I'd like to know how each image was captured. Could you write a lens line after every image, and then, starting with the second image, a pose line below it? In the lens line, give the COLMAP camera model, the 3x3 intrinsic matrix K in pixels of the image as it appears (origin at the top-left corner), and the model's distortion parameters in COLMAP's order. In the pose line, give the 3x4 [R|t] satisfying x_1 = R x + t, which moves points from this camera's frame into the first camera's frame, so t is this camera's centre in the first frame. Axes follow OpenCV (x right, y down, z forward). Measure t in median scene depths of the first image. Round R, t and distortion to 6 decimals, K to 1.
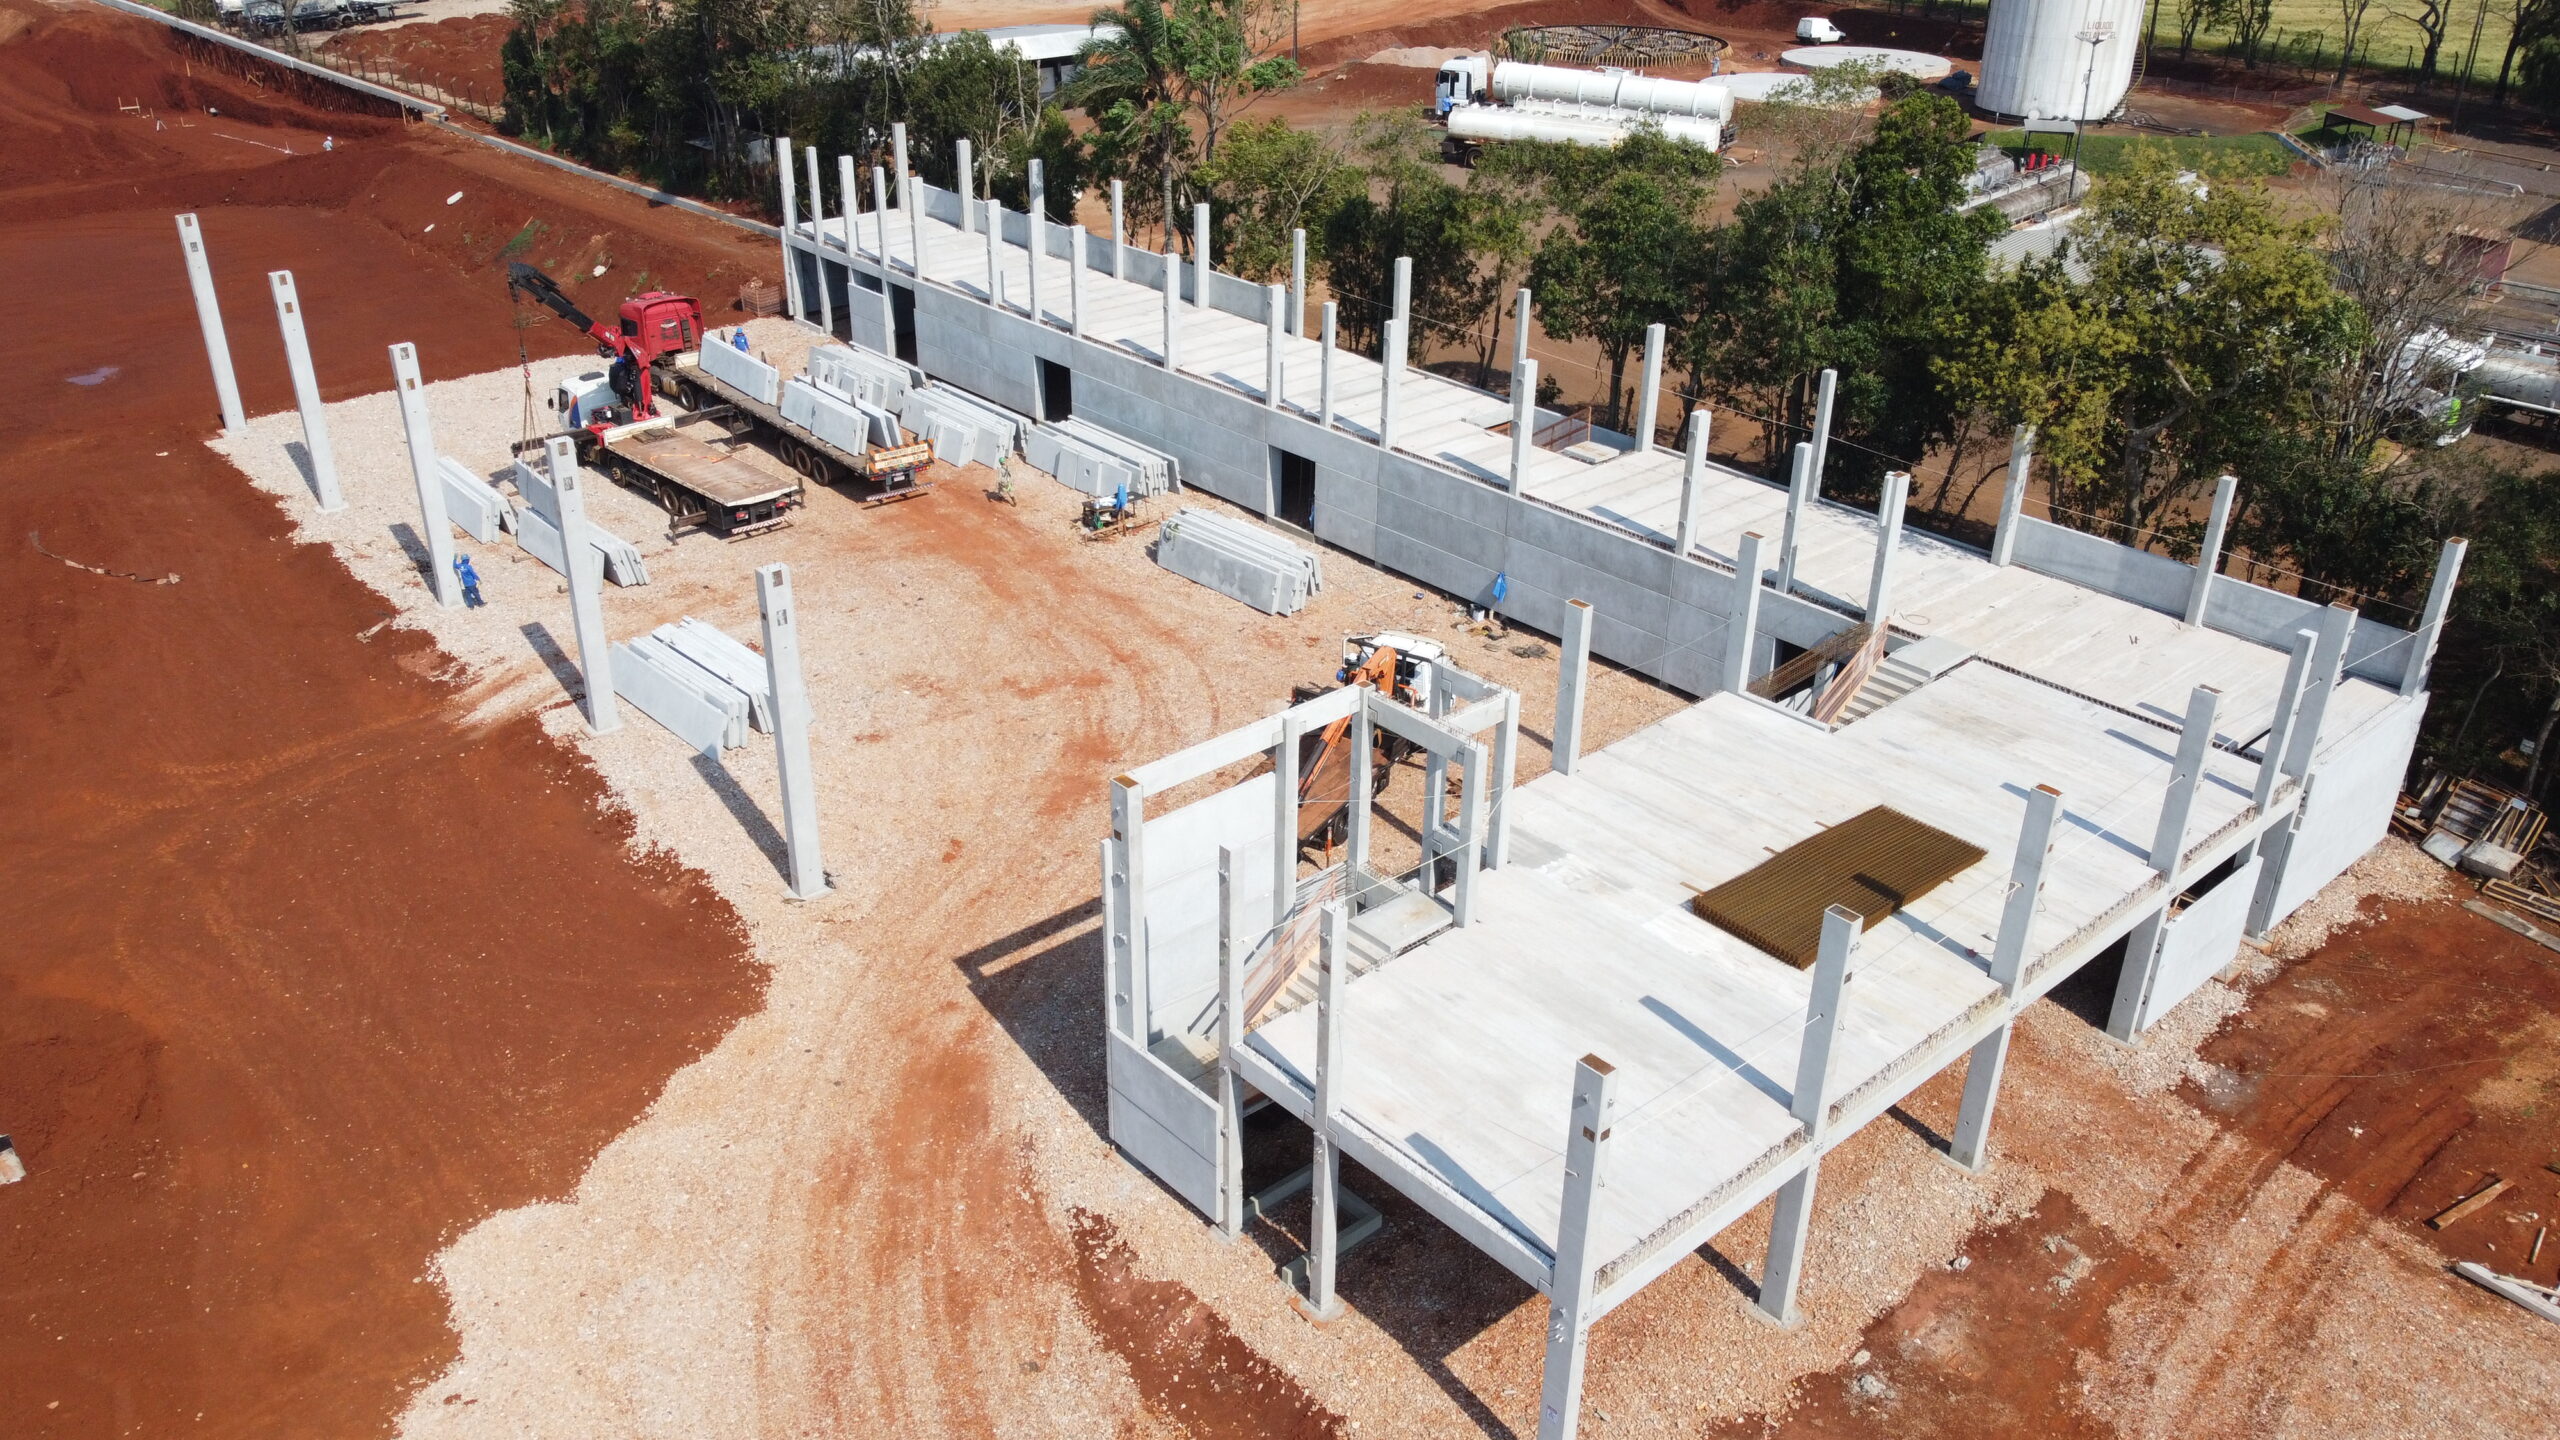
lens RADIAL K [[1933.4, 0, 1270.0], [0, 1933.4, 722.5], [0, 0, 1]] dist [0.000727, -0.000685]
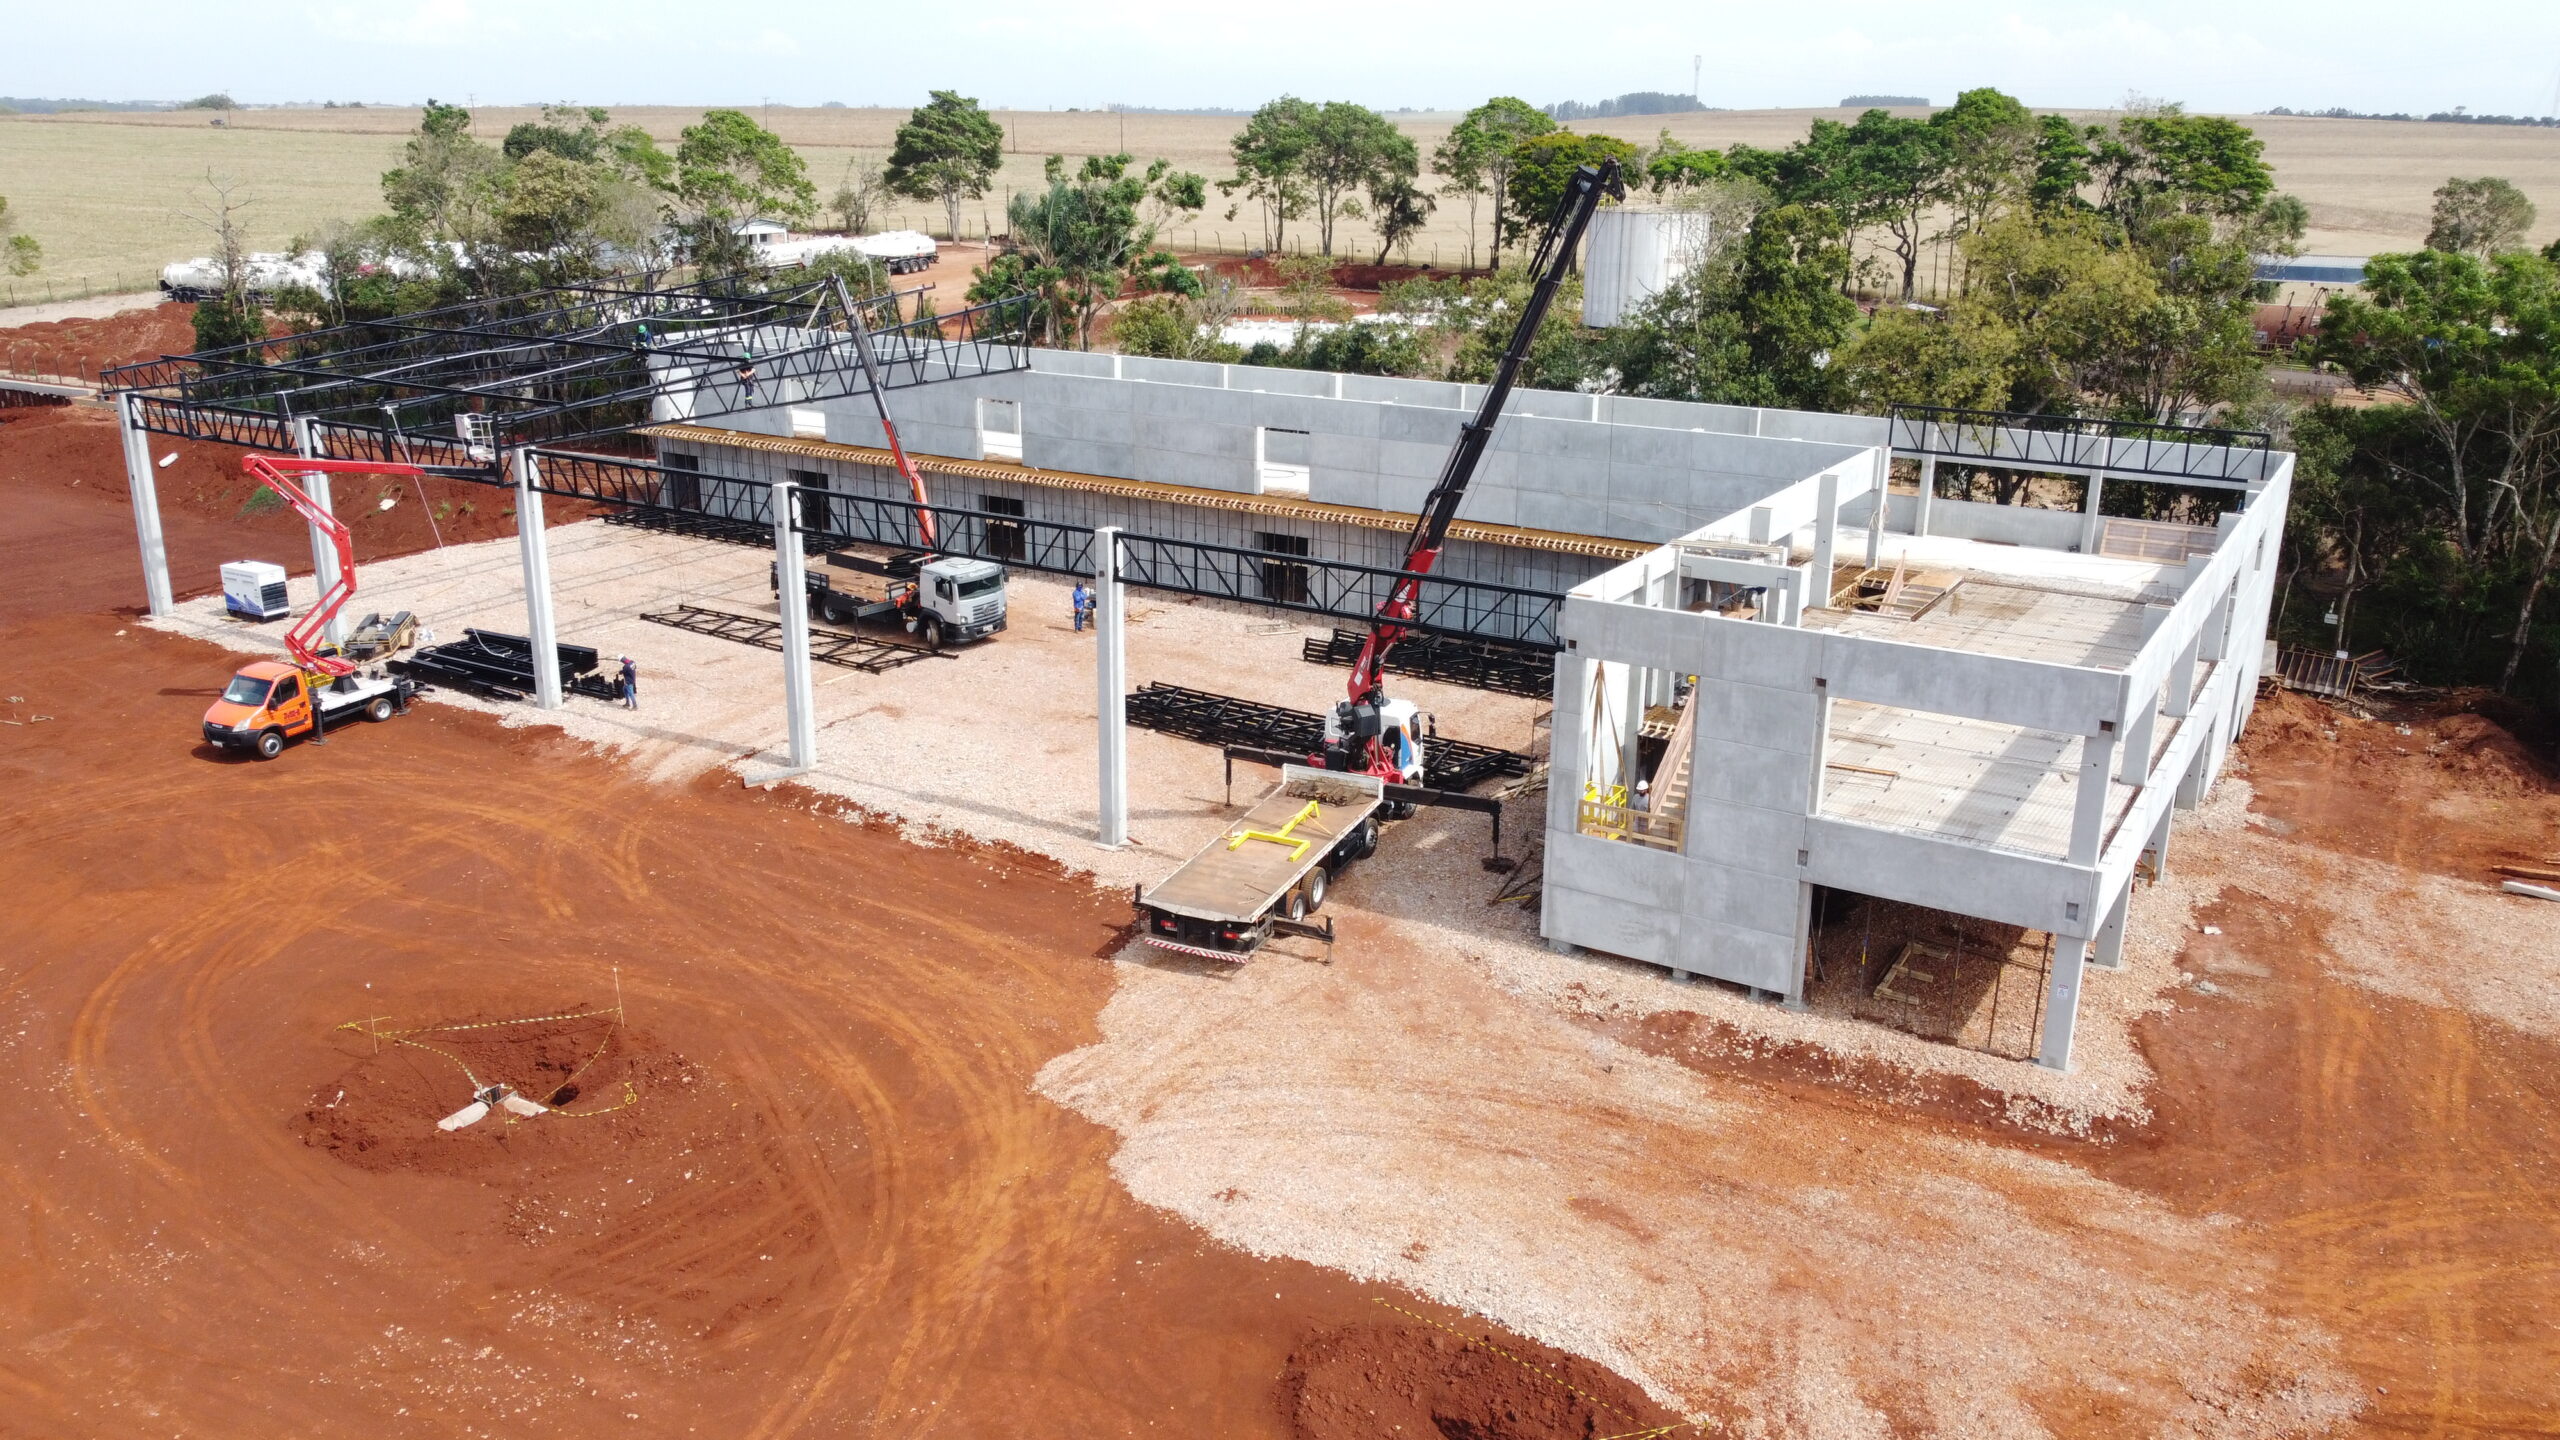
lens RADIAL K [[1941.4, 0, 1265.3], [0, 1941.4, 717.5], [0, 0, 1]] dist [-0.003274, 0.002415]
pose [[0.958540, -0.087465, 0.271204, -0.350730], [0.133293, 0.978812, -0.155435, 0.156350], [-0.251863, 0.185140, 0.949889, -0.063841]]
